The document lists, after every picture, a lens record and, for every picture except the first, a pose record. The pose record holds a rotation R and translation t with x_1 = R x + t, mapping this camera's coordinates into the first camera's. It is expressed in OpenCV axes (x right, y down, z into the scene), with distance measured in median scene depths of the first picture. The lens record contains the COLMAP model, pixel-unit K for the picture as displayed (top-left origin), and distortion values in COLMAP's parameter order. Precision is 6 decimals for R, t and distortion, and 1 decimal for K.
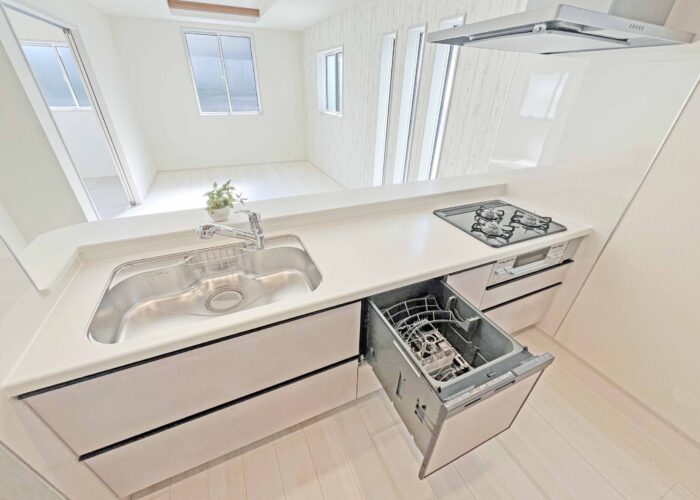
lens RADIAL K [[285.0, 0, 350.0], [0, 285.0, 253.8], [0, 0, 1]] dist [-0.008476, -0.000363]
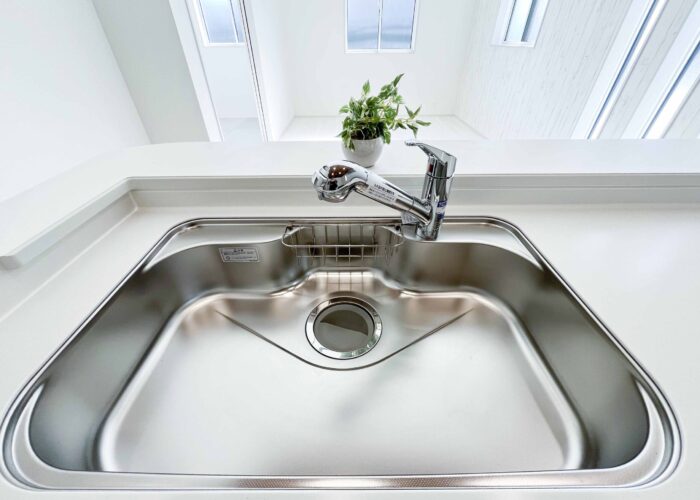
lens RADIAL K [[285.0, 0, 350.7], [0, 285.0, 253.7], [0, 0, 1]] dist [-0.008476, -0.000363]
pose [[0.914154, 0.226070, -0.336473, -0.274432], [-0.186502, 0.971538, 0.146054, -0.036791], [0.359915, -0.070763, 0.930298, 0.525781]]
